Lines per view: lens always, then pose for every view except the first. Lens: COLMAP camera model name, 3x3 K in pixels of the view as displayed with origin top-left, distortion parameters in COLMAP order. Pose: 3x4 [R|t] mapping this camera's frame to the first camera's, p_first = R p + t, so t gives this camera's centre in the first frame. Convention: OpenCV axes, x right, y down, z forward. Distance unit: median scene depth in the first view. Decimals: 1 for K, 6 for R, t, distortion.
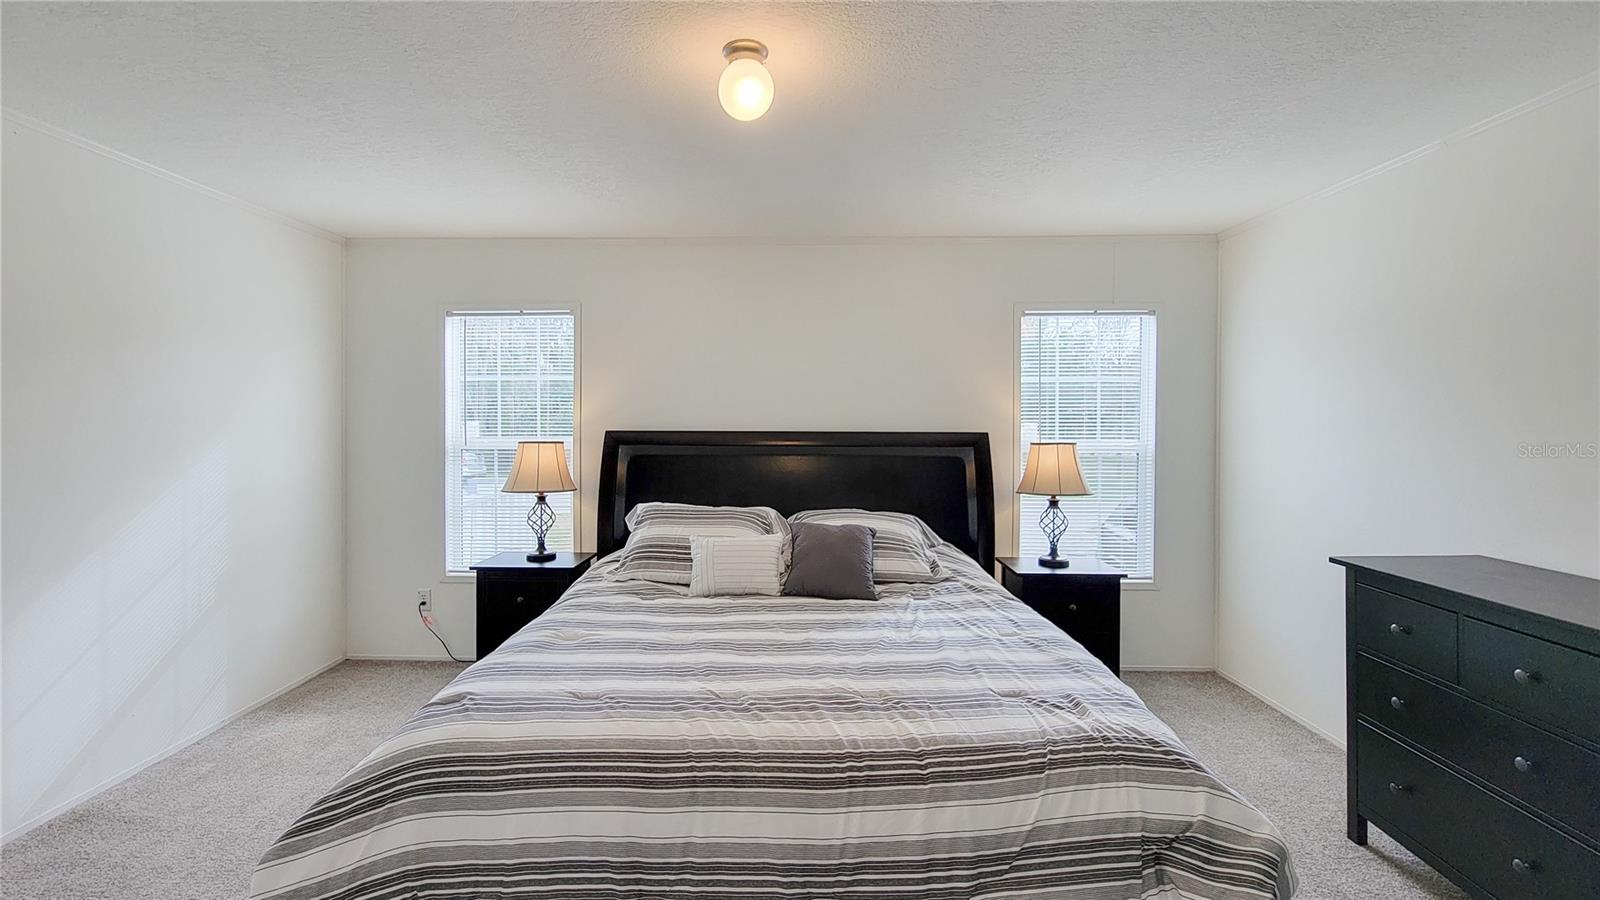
lens RADIAL K [[665.7, 0, 800.9], [0, 665.7, 448.0], [0, 0, 1]] dist [0.000309, -0.000285]
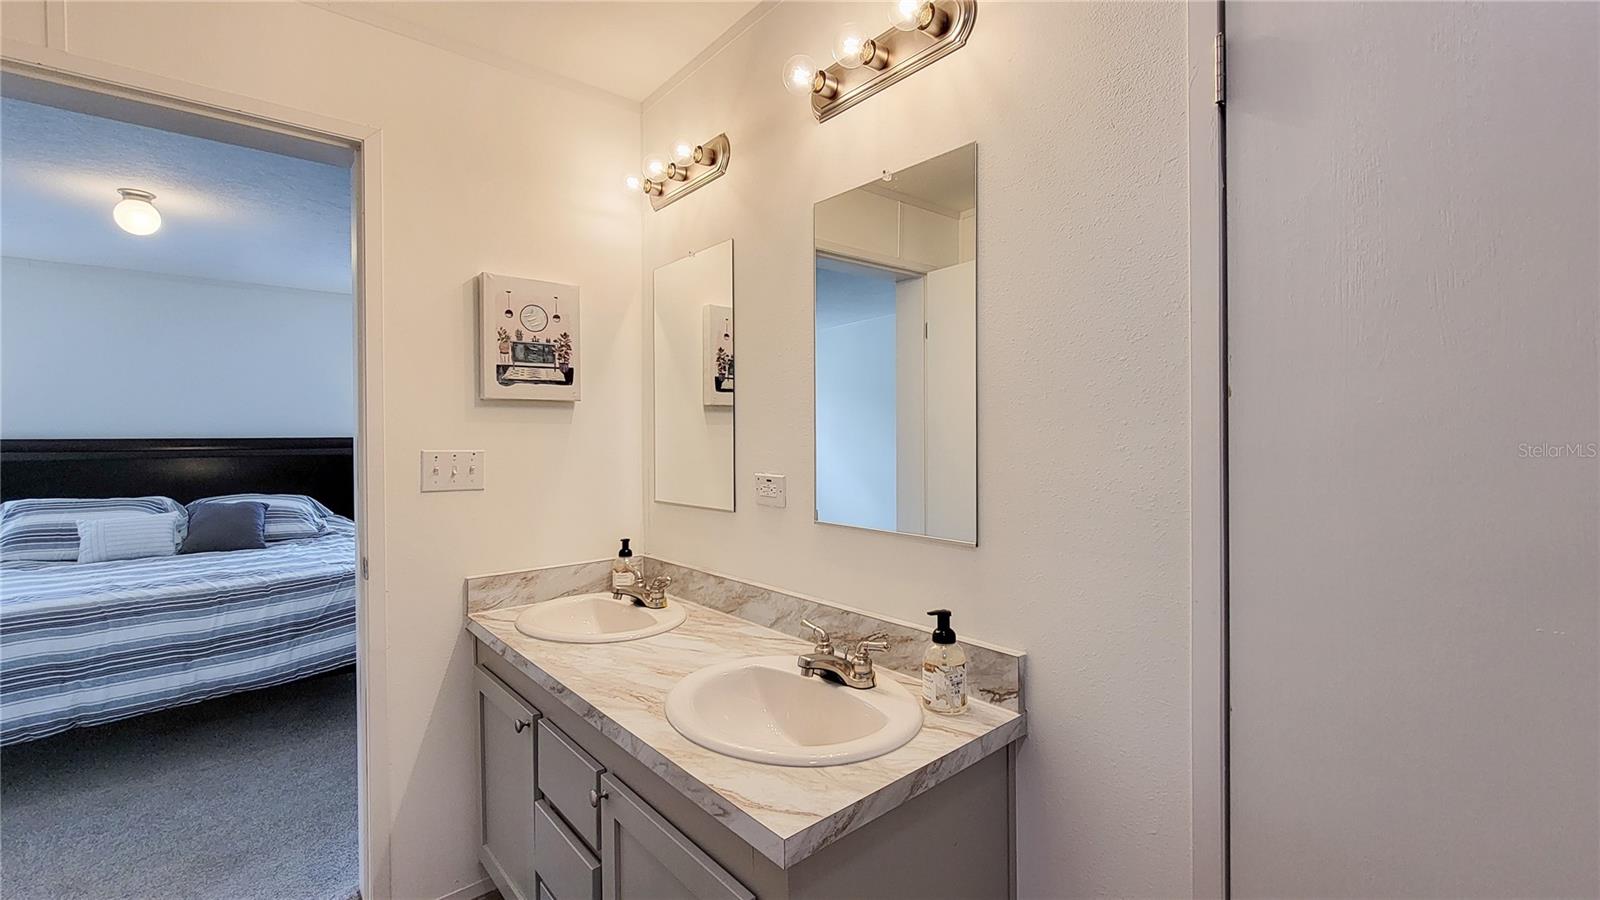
lens RADIAL K [[665.7, 0, 805.9], [0, 665.7, 439.7], [0, 0, 1]] dist [0.000309, -0.000285]
pose [[0.754304, -0.014569, 0.656364, 0.048024], [0.038552, 0.999011, -0.022130, 0.061229], [-0.655393, 0.041997, 0.754120, -0.836005]]
